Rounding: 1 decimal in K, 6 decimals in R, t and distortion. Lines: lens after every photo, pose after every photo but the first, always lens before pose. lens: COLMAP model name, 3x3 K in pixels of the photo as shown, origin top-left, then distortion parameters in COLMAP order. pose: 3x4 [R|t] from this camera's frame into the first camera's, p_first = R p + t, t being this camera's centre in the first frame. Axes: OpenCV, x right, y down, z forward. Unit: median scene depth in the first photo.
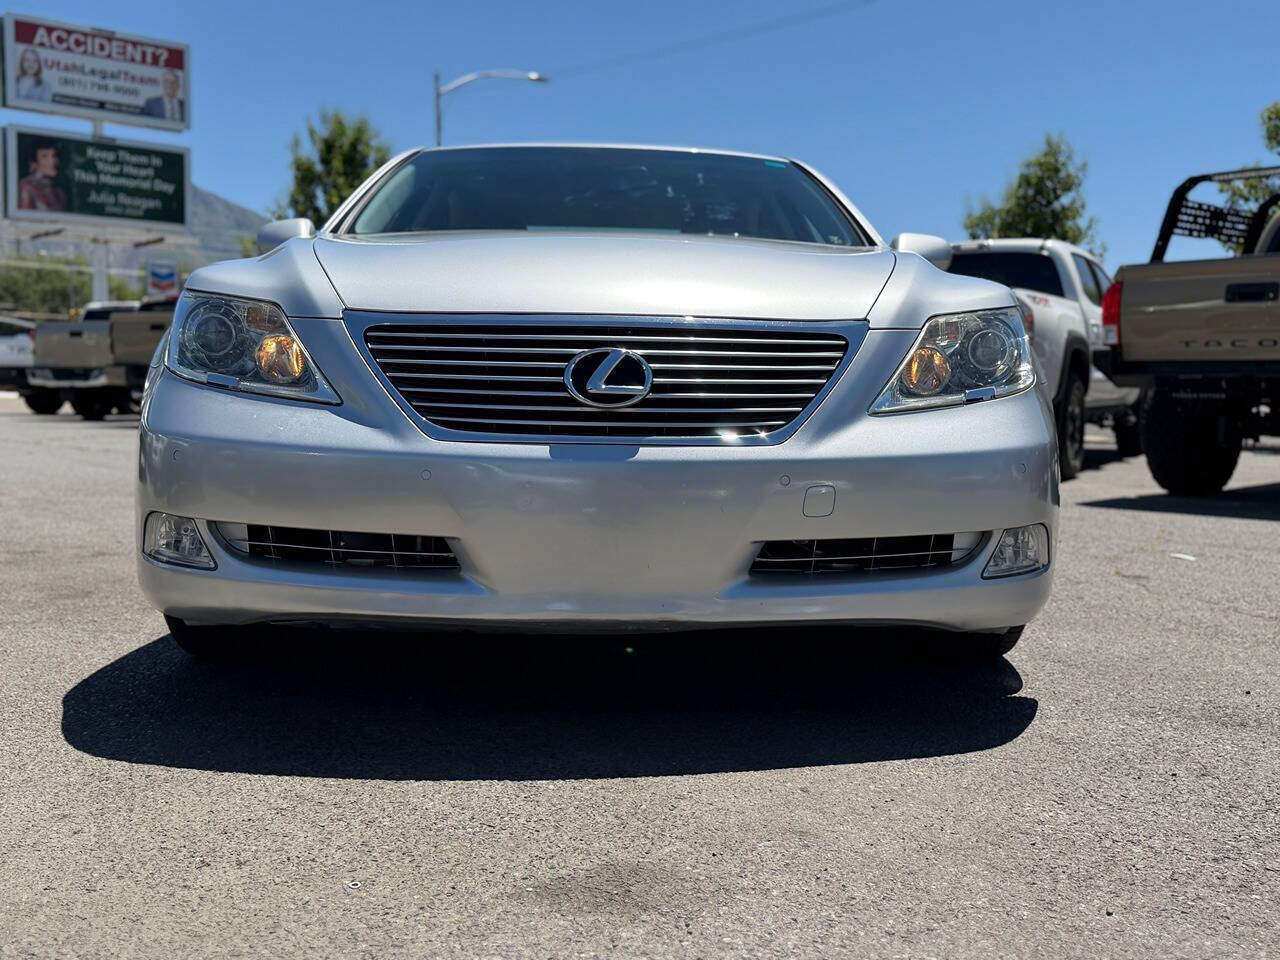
lens RADIAL K [[1319.1, 0, 638.0], [0, 1319.1, 440.0], [0, 0, 1]] dist [0.069572, 0.000000]
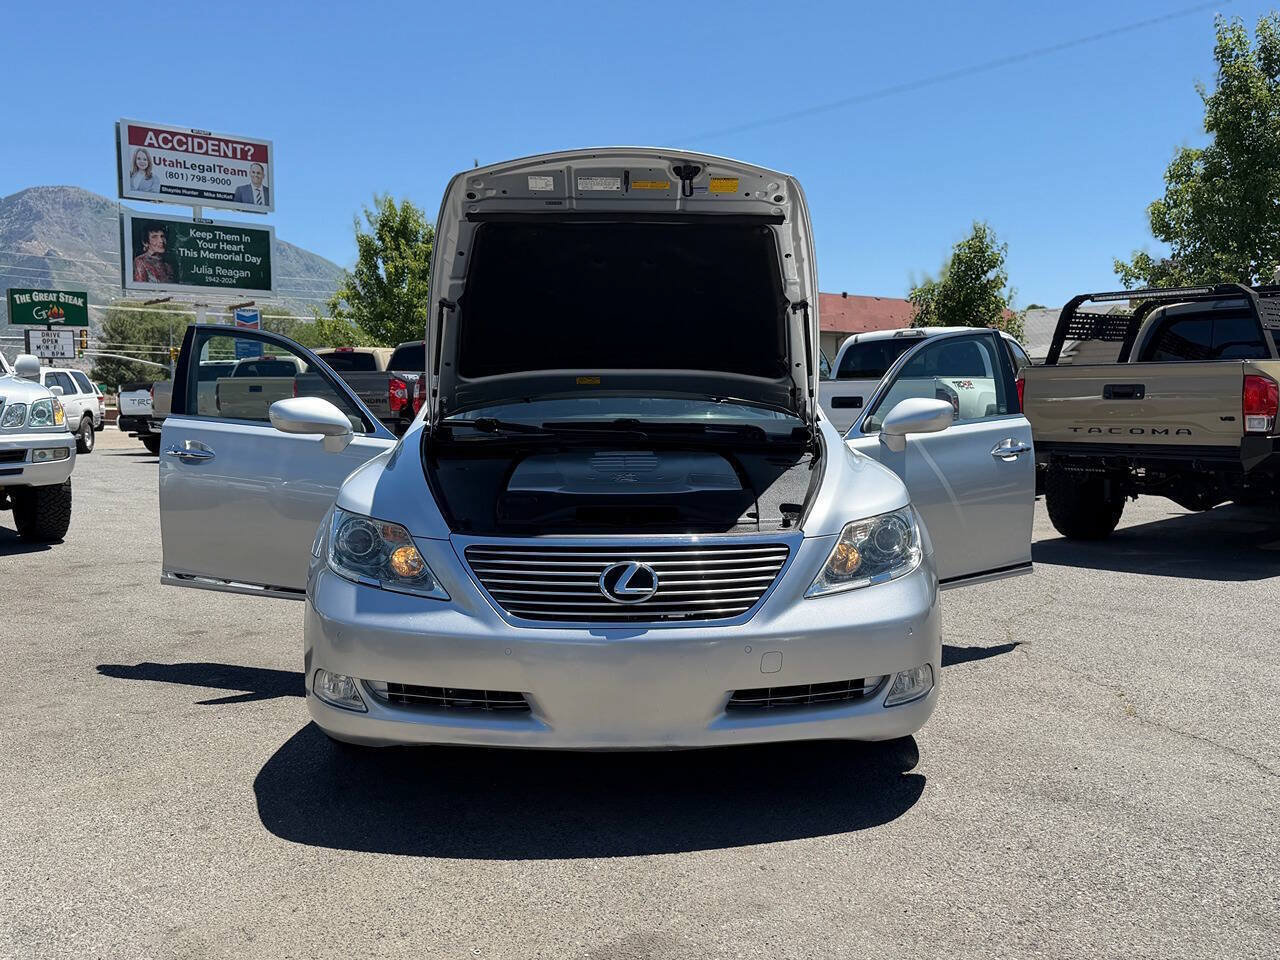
lens RADIAL K [[1122.2, 0, 641.8], [0, 1122.2, 442.8], [0, 0, 1]] dist [0.082430, -0.031189]
pose [[0.999854, -0.016321, -0.005147, 0.001411], [0.016341, 0.999859, 0.003961, -0.187575], [0.005081, -0.004045, 0.999979, -0.244724]]
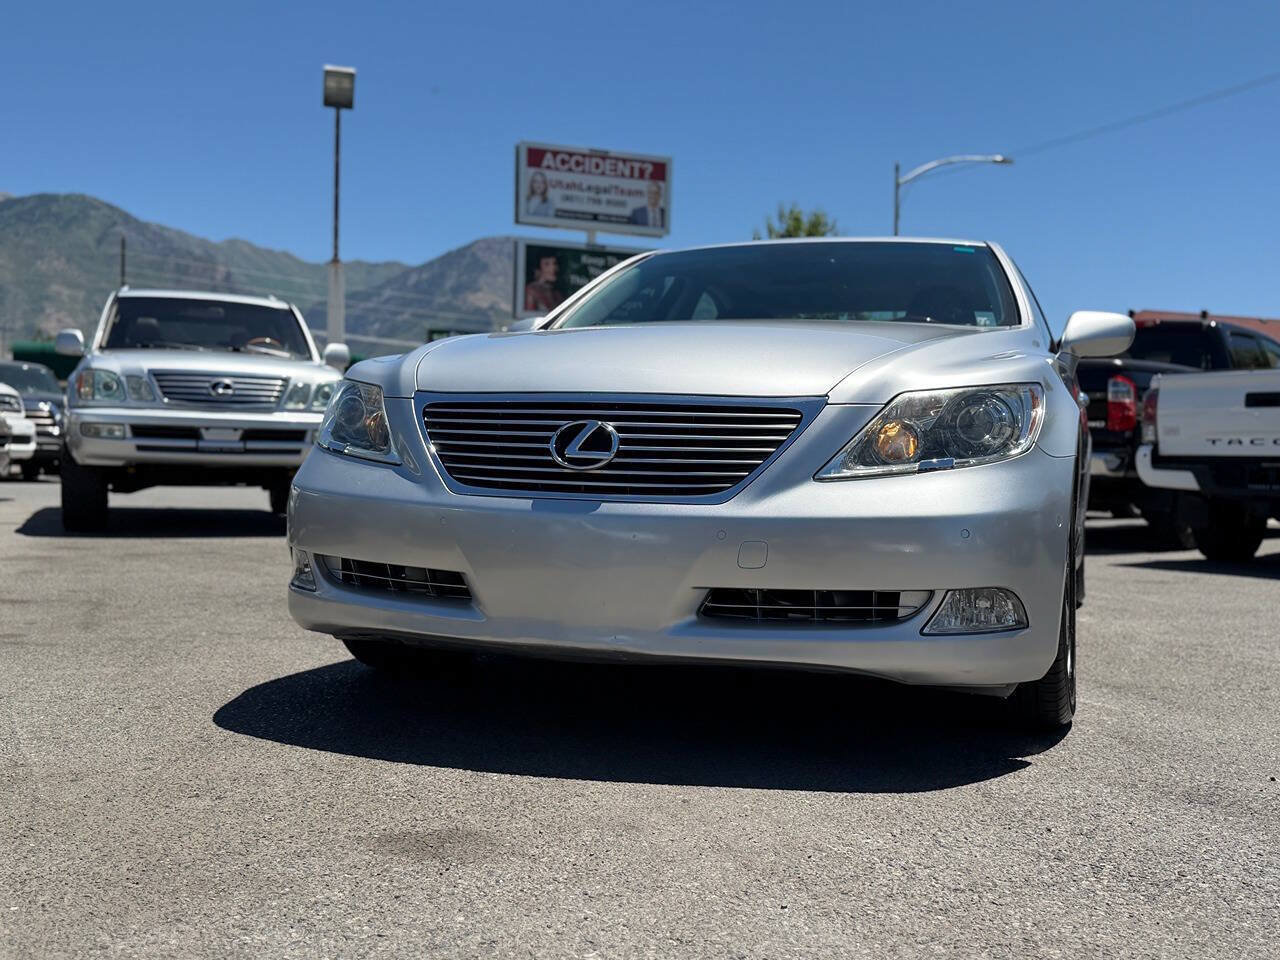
lens RADIAL K [[1319.1, 0, 661.4], [0, 1319.1, 481.6], [0, 0, 1]] dist [0.069572, 0.000000]
pose [[0.934790, 0.017171, -0.354786, 0.417627], [-0.029139, 0.999171, -0.028416, 0.016195], [0.354005, 0.036901, 0.934515, -0.083977]]
